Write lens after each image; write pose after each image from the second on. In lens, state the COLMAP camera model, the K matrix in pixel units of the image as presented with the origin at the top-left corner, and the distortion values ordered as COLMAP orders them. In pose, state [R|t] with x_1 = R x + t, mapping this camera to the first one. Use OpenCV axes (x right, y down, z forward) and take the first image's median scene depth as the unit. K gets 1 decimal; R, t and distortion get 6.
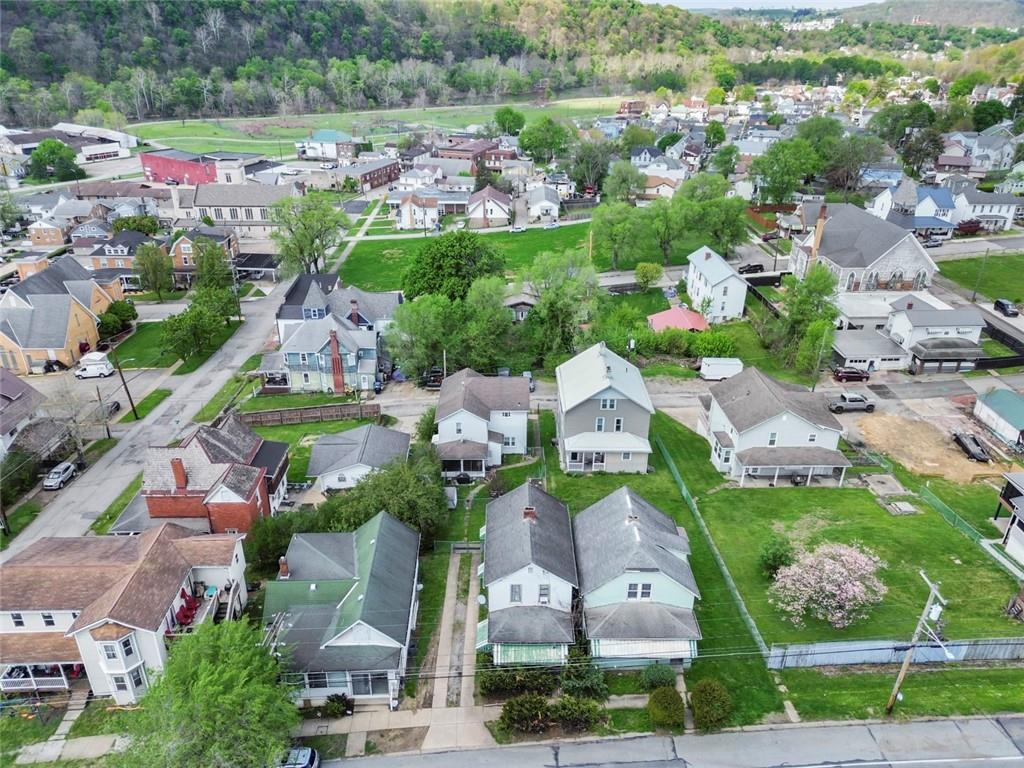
lens RADIAL K [[733.0, 0, 512.0], [0, 733.0, 384.0], [0, 0, 1]] dist [0.097947, -0.107396]
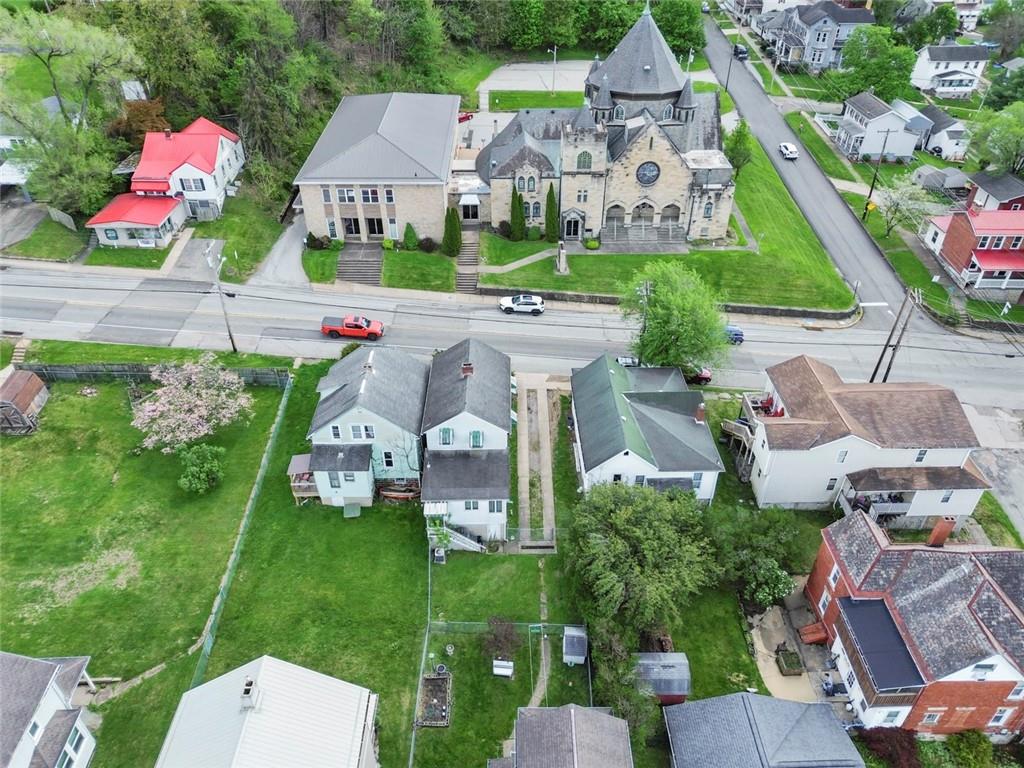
lens RADIAL K [[733.0, 0, 512.0], [0, 733.0, 384.0], [0, 0, 1]] dist [0.097947, -0.107396]
pose [[-0.999992, -0.003777, 0.001228, -0.044341], [-0.000622, 0.454365, 0.890815, -0.788041], [-0.003922, 0.890808, -0.454364, 1.607610]]
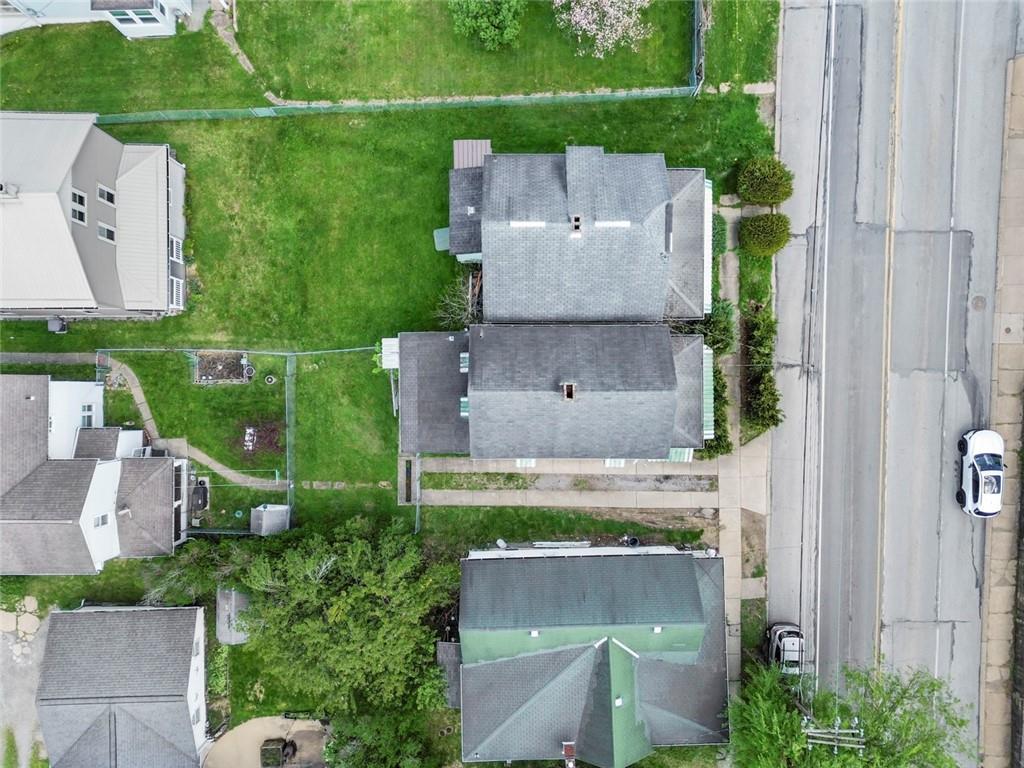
lens RADIAL K [[733.0, 0, 512.0], [0, 733.0, 384.0], [0, 0, 1]] dist [0.097947, -0.107396]
pose [[0.005214, -0.999959, 0.007439, 0.026497], [0.436247, 0.008968, 0.899782, -0.429280], [-0.899812, -0.001446, 0.436276, 0.839217]]
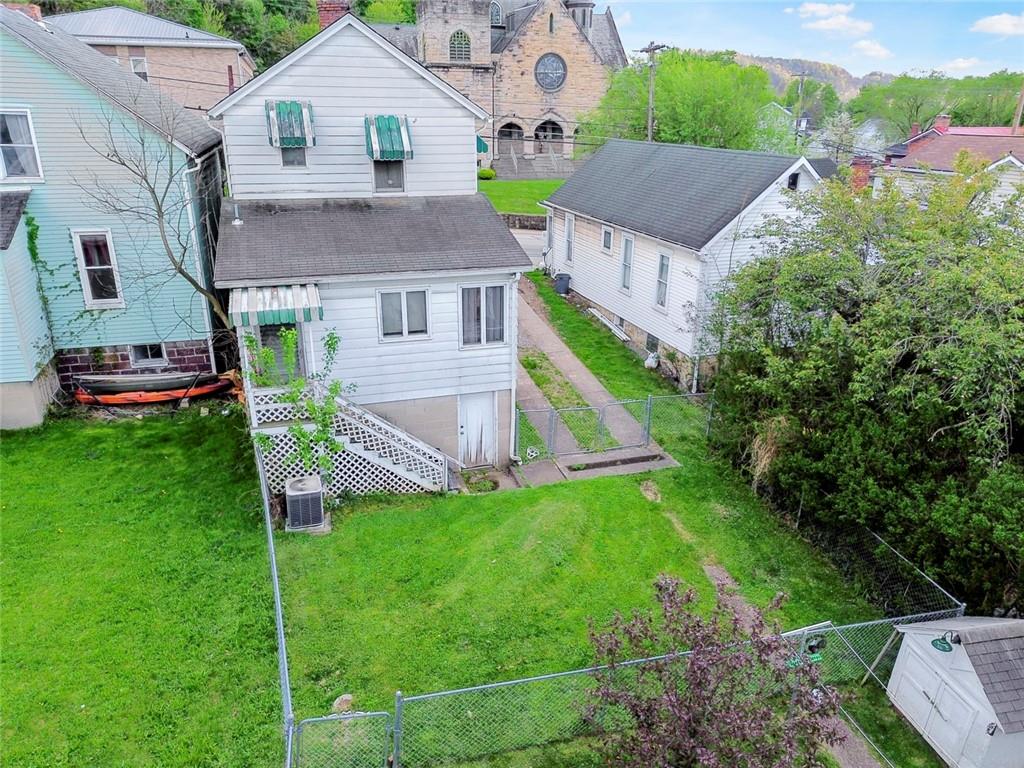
lens RADIAL K [[733.0, 0, 512.0], [0, 733.0, 384.0], [0, 0, 1]] dist [0.097947, -0.107396]
pose [[-0.963251, 0.088380, -0.253646, 0.051863], [-0.123670, 0.692341, 0.710893, 0.028180], [0.238438, 0.716137, -0.655969, 1.517864]]
